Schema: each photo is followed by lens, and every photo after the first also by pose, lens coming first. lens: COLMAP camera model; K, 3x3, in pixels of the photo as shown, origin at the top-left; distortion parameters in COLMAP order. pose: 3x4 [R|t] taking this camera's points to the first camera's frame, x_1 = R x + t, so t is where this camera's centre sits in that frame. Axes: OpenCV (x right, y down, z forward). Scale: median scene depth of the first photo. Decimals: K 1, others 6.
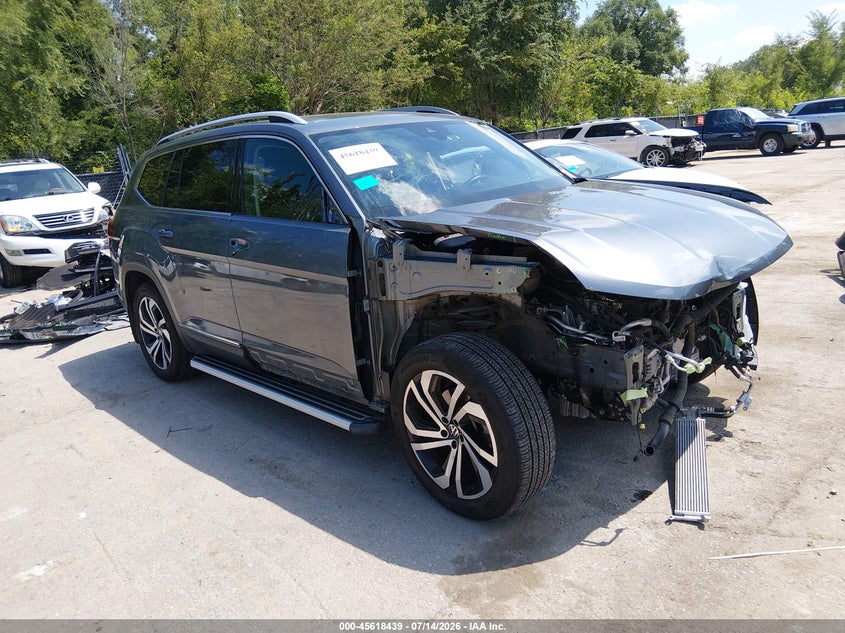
lens RADIAL K [[600.2, 0, 422.5], [0, 600.2, 316.5], [0, 0, 1]] dist [0.139093, -0.204706]
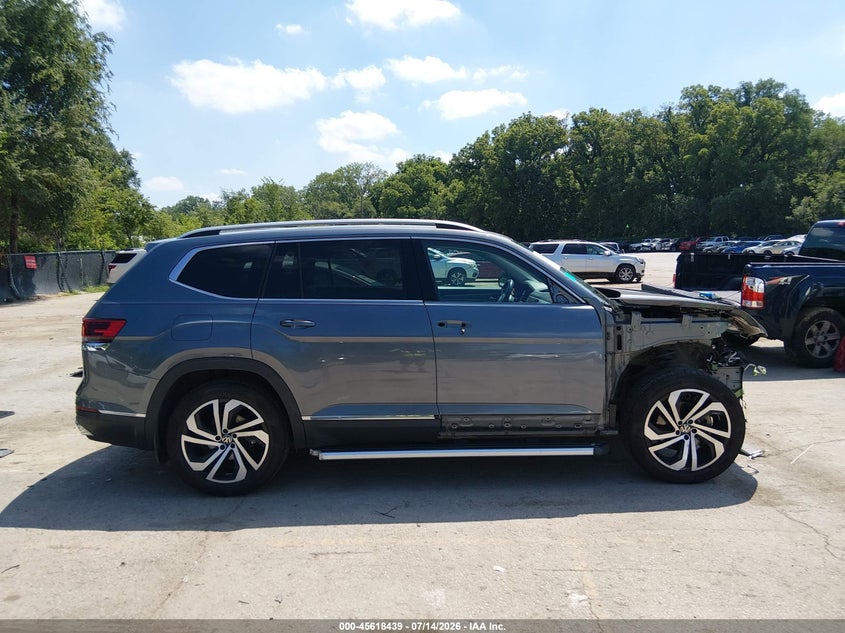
lens RADIAL K [[600.2, 0, 422.5], [0, 600.2, 316.5], [0, 0, 1]] dist [0.139093, -0.204706]
pose [[0.703354, 0.007459, 0.710801, -1.333682], [0.141590, 0.978438, -0.150374, 0.037992], [-0.696596, 0.206408, 0.687132, 0.262180]]
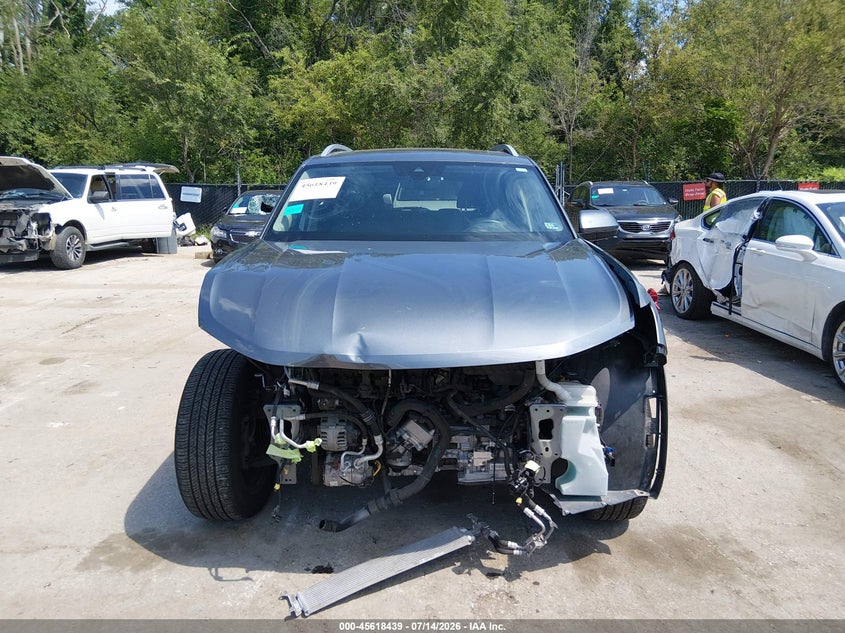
lens RADIAL K [[600.2, 0, 422.5], [0, 600.2, 316.5], [0, 0, 1]] dist [0.139093, -0.204706]
pose [[0.732854, 0.224324, -0.642343, 0.851573], [-0.243783, 0.967978, 0.059910, -0.151895], [0.635212, 0.112687, 0.764073, 0.294899]]
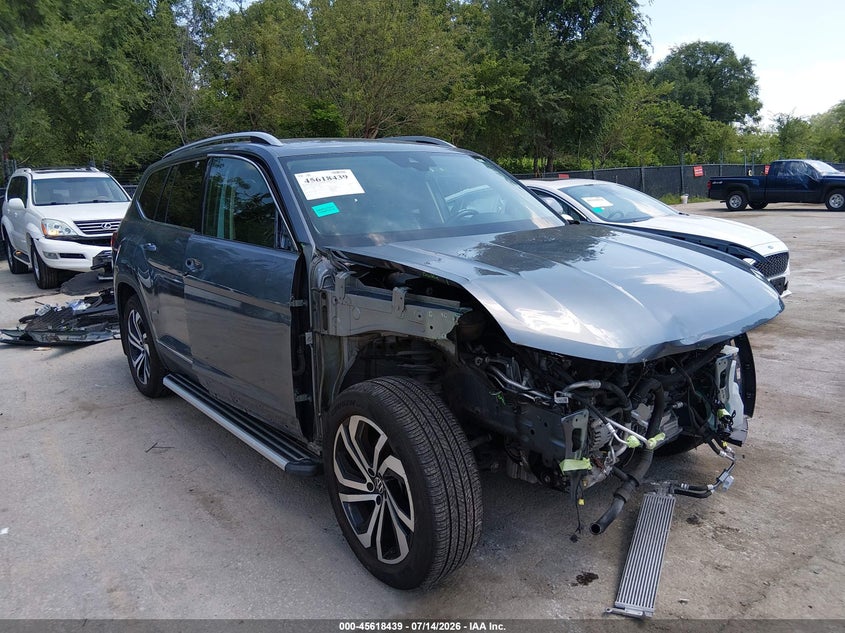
lens RADIAL K [[605.5, 0, 422.9], [0, 605.5, 315.0], [0, 0, 1]] dist [0.104144, -0.149159]
pose [[0.993802, 0.078874, -0.078337, 0.142077], [-0.082741, 0.995443, -0.047407, -0.022535], [0.074240, 0.053595, 0.995799, 0.065117]]
